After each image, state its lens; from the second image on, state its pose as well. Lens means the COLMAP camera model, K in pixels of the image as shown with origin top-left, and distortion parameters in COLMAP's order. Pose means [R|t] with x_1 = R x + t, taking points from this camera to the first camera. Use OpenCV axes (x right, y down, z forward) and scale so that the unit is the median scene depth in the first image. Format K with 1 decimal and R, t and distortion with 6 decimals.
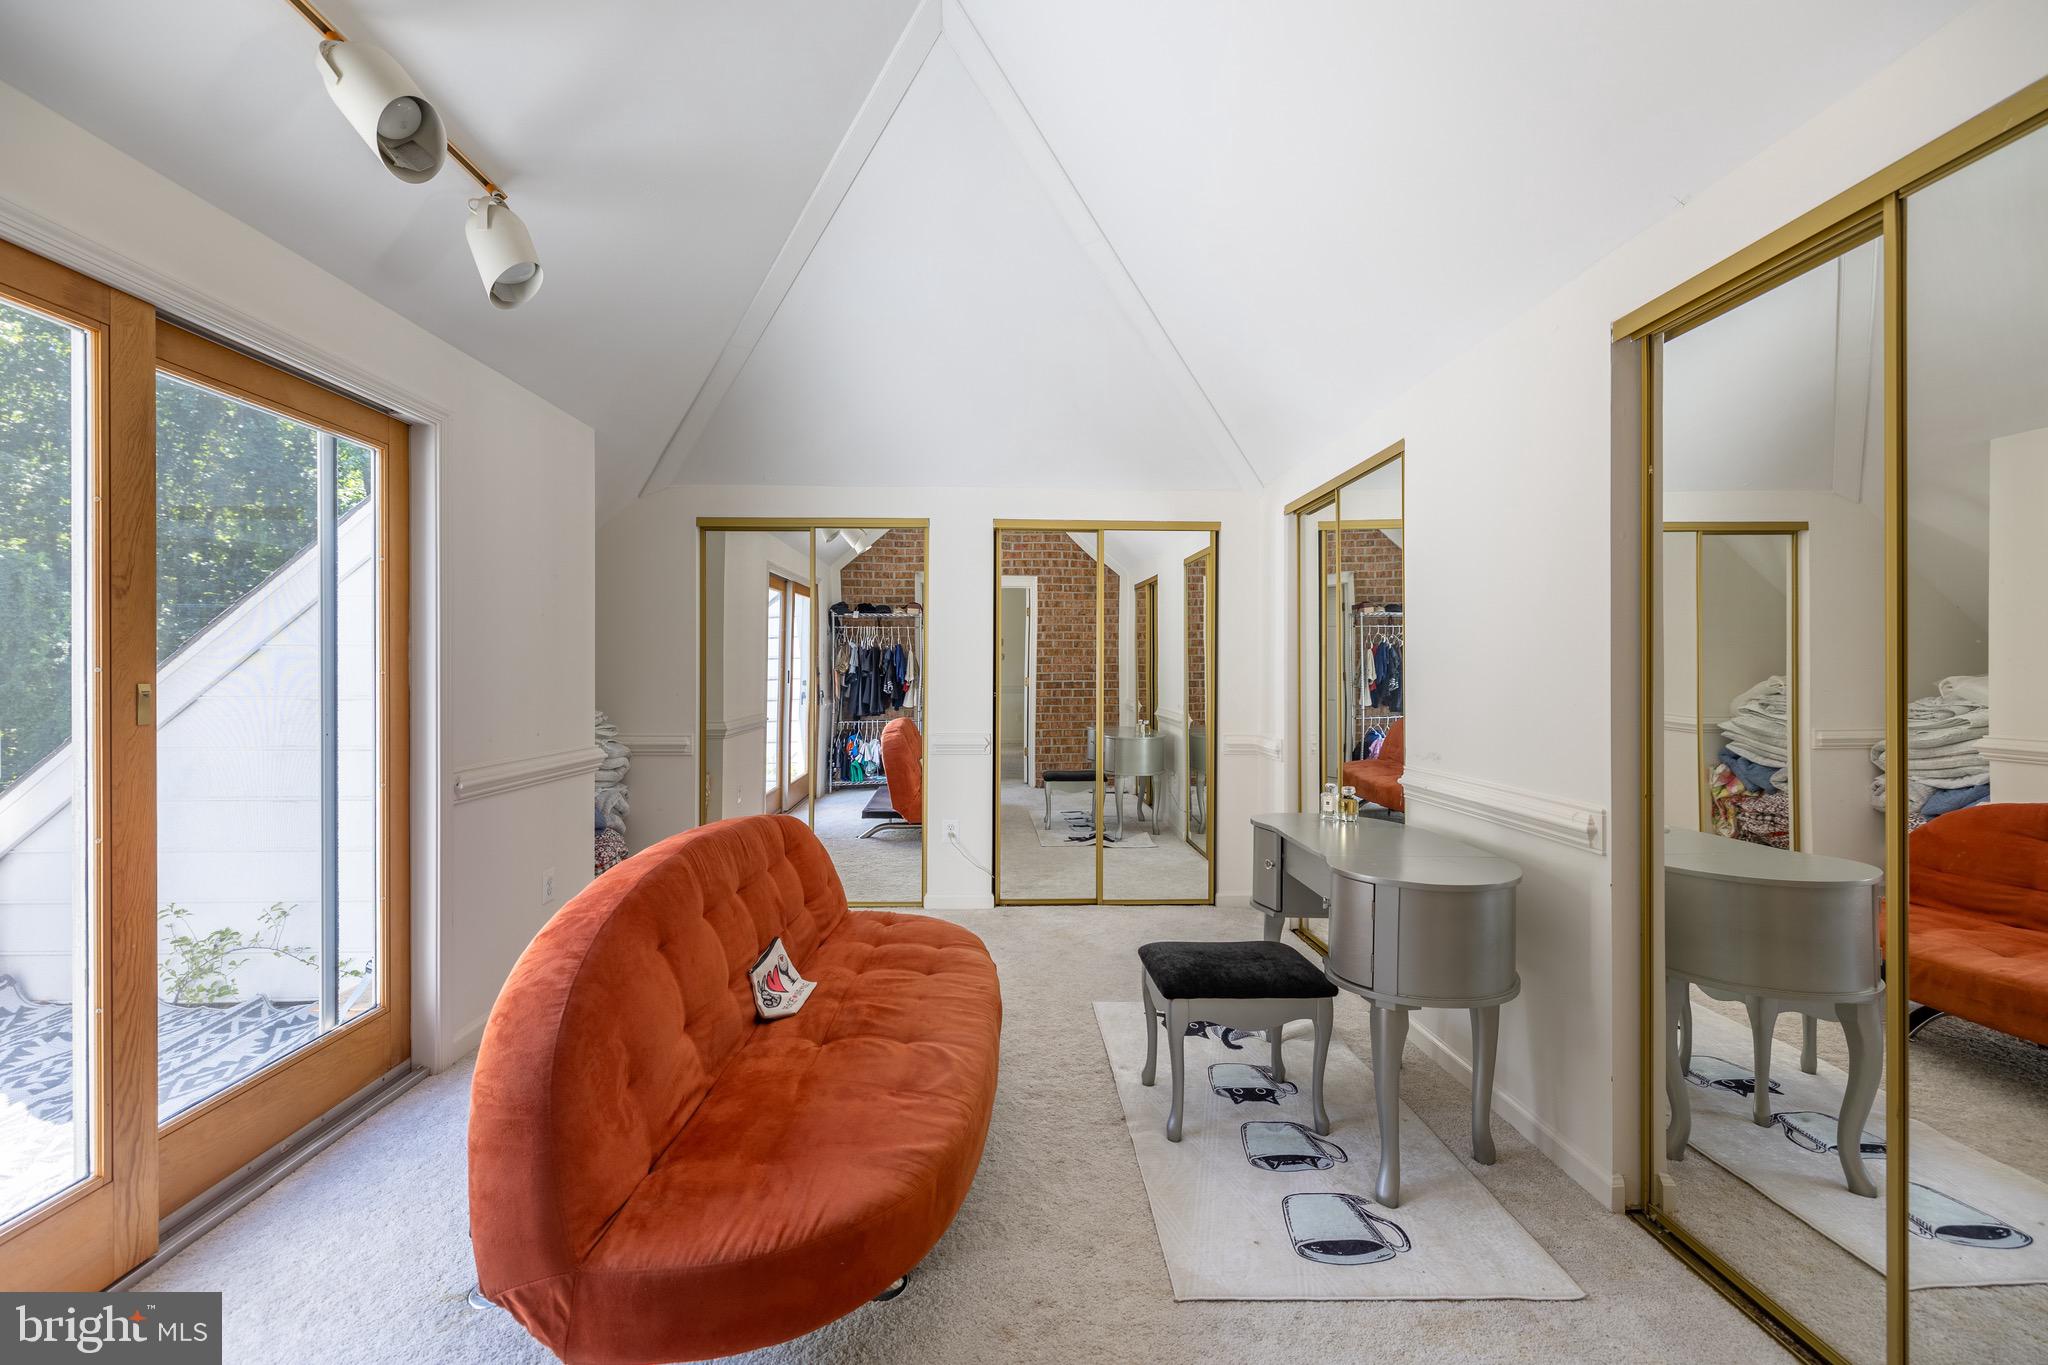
lens RADIAL K [[870.3, 0, 1033.0], [0, 870.3, 679.4], [0, 0, 1]] dist [0.000828, 0.000034]
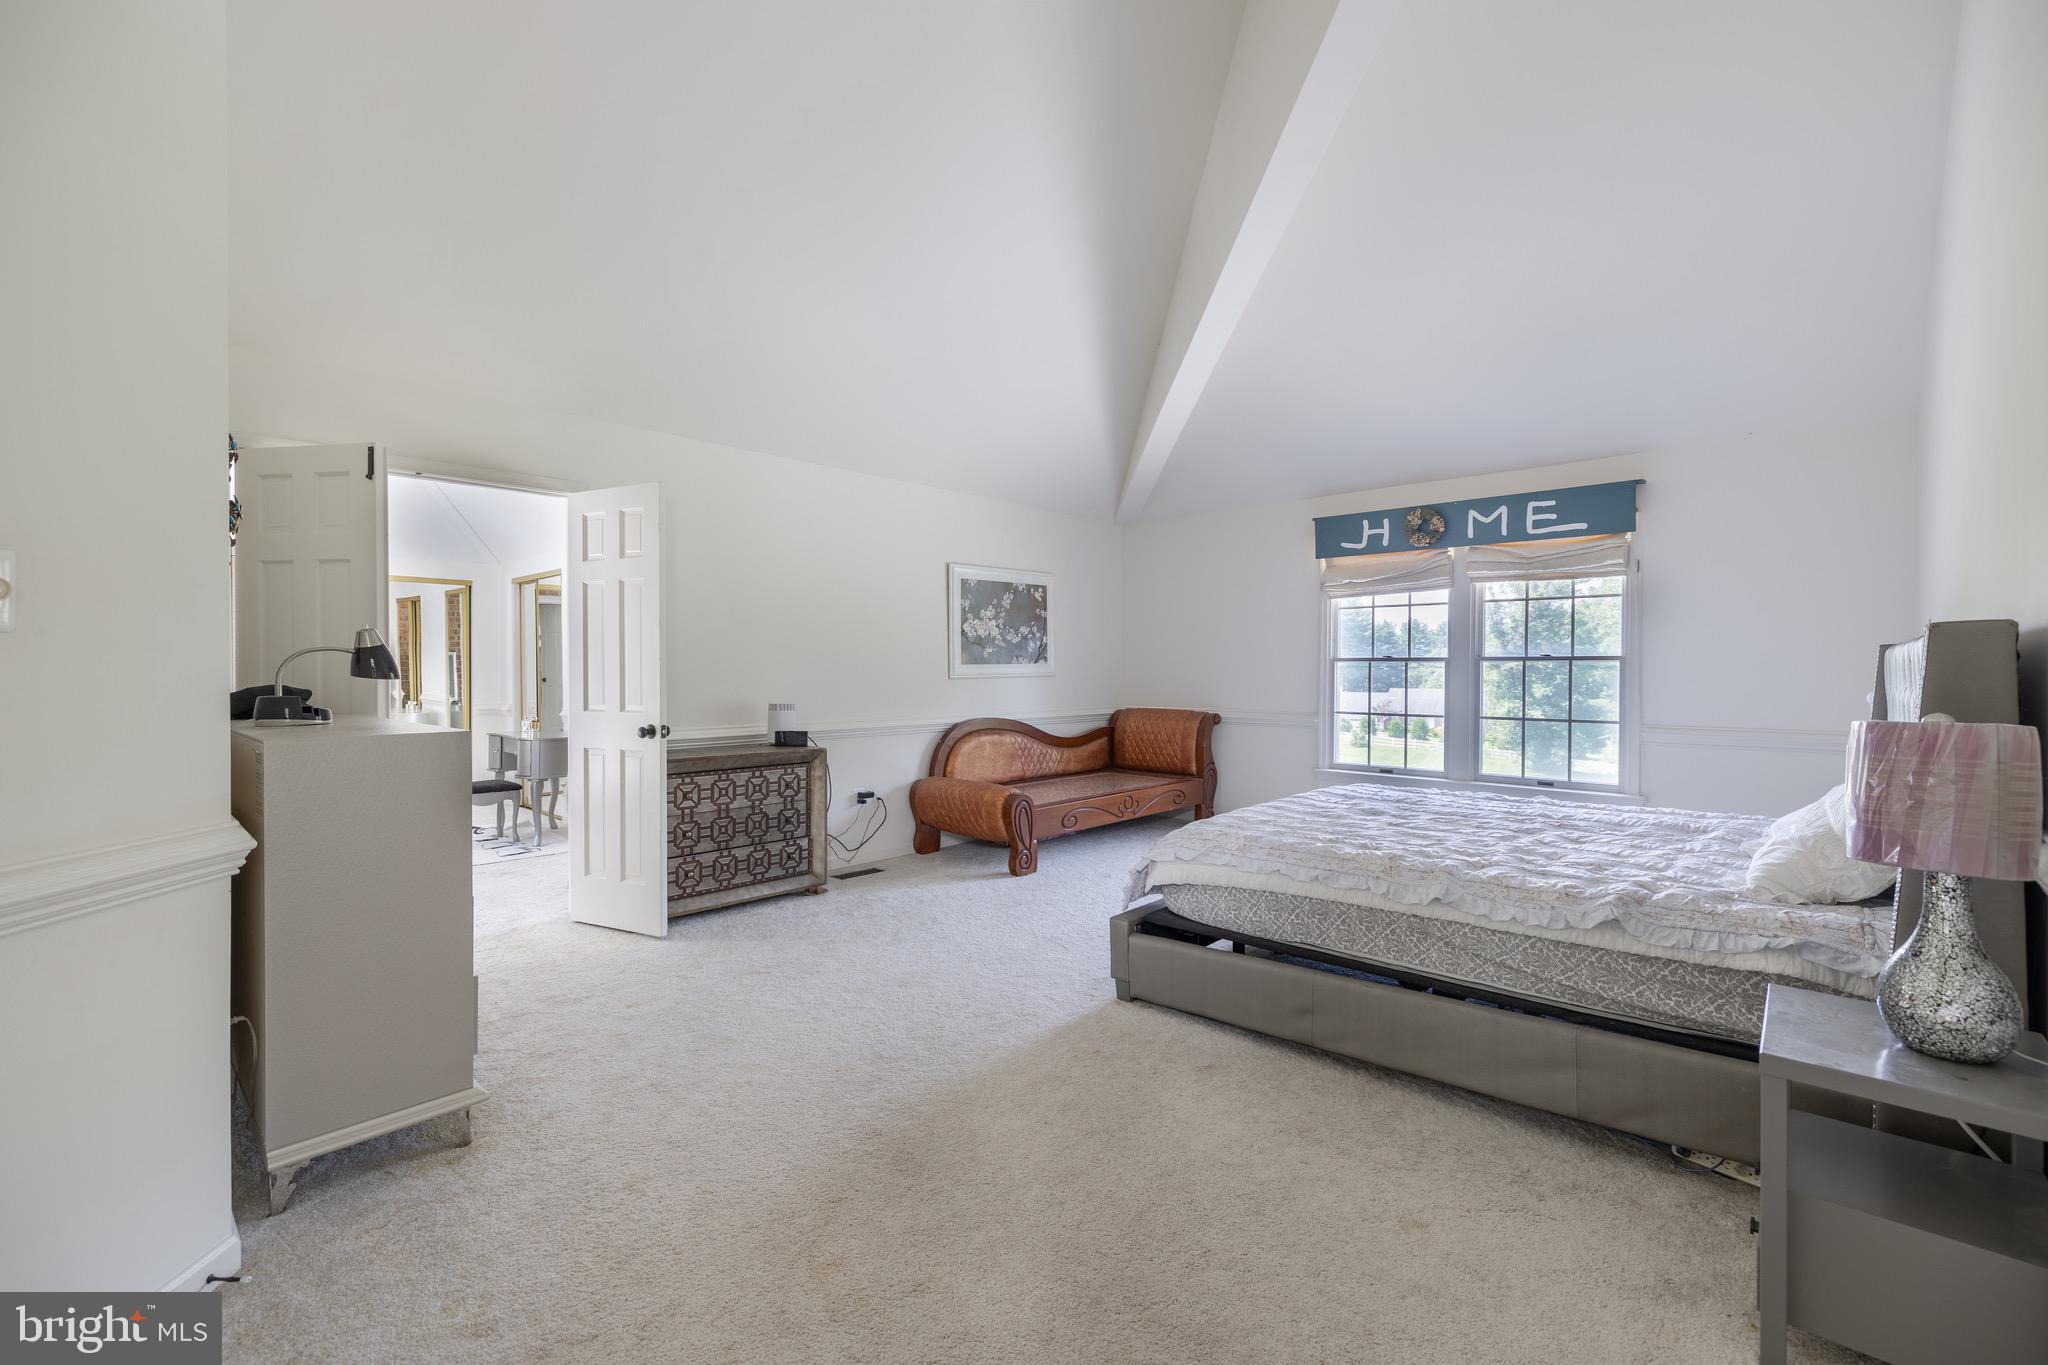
lens RADIAL K [[870.3, 0, 1033.0], [0, 870.3, 679.4], [0, 0, 1]] dist [0.000828, 0.000034]
pose [[0.712763, -0.024707, 0.700969, -0.215676], [0.009265, 0.999624, 0.025812, -0.024107], [-0.701343, -0.011904, 0.712724, -1.059725]]
